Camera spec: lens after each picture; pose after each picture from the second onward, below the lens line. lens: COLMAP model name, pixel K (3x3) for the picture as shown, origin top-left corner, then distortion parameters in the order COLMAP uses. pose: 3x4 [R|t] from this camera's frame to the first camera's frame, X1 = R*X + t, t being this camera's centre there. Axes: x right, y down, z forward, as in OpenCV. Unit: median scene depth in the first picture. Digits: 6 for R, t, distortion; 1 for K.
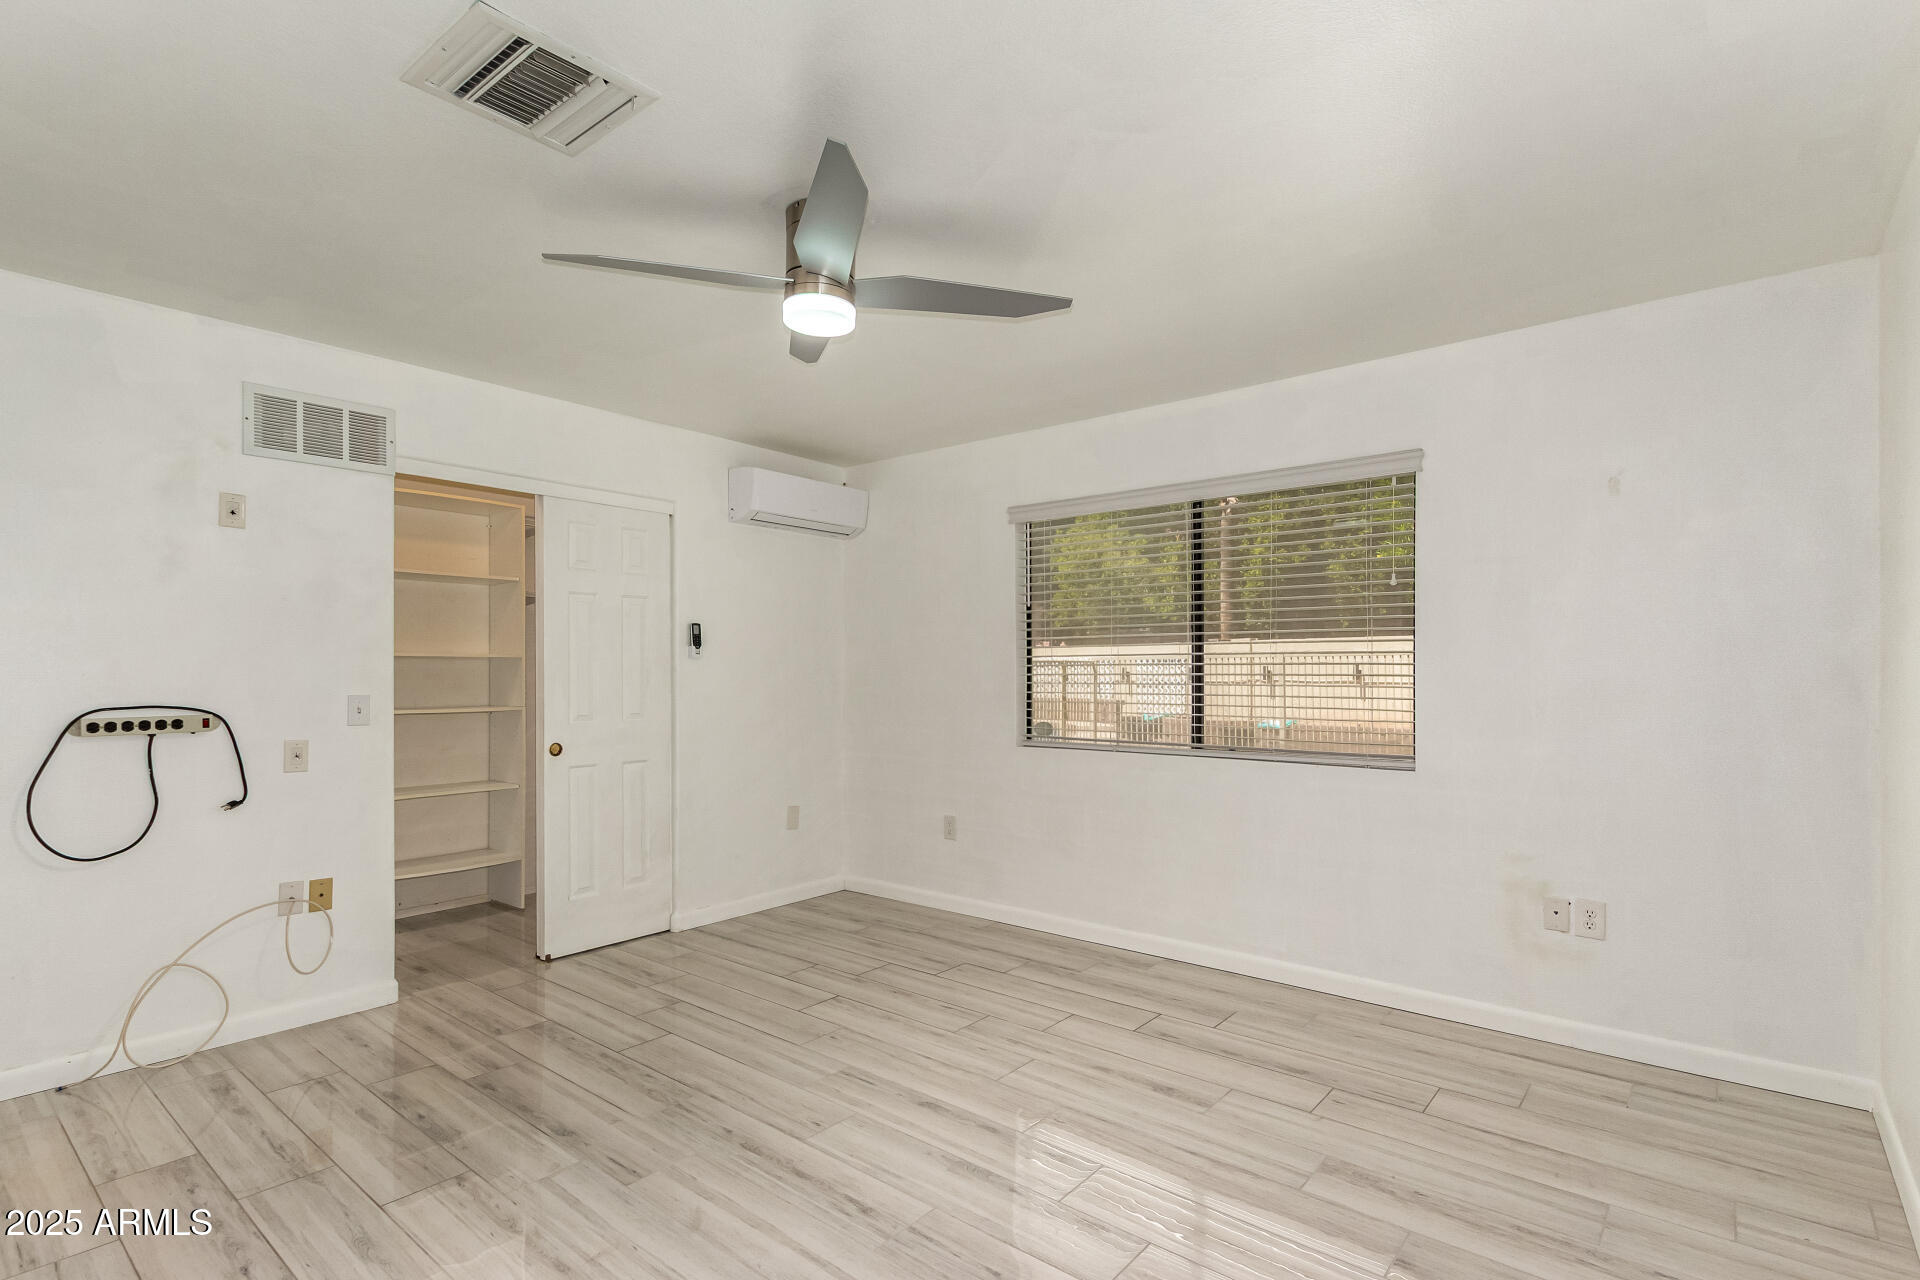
lens RADIAL K [[902.1, 0, 997.3], [0, 902.1, 657.4], [0, 0, 1]] dist [0.002630, -0.001429]
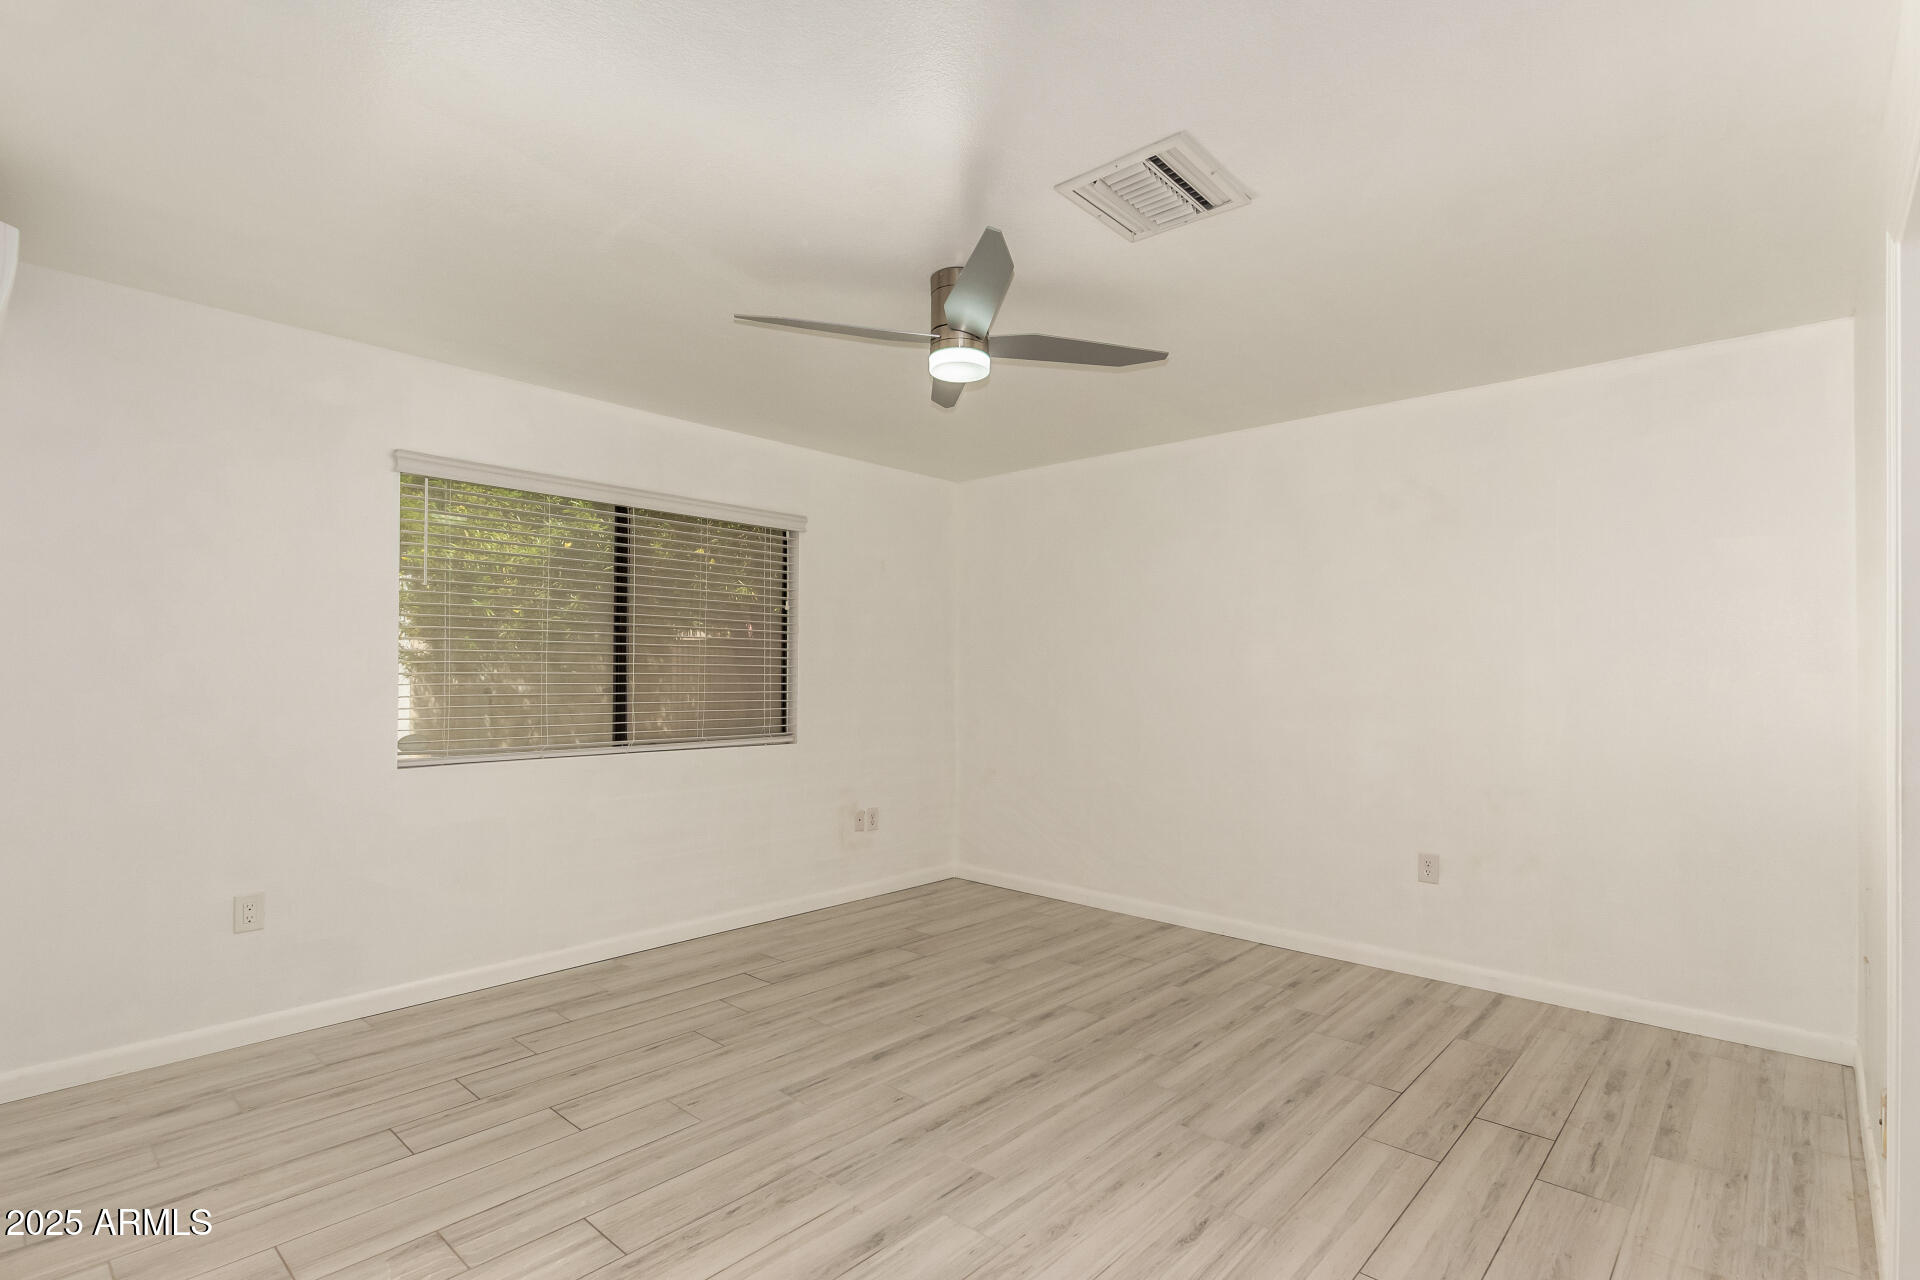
lens RADIAL K [[902.1, 0, 995.3], [0, 902.1, 673.2], [0, 0, 1]] dist [0.002630, -0.001429]
pose [[0.059978, -0.002434, 0.998197, -0.822639], [-0.024676, 0.999688, 0.003921, 0.001848], [-0.997895, -0.024867, 0.059899, 0.542479]]
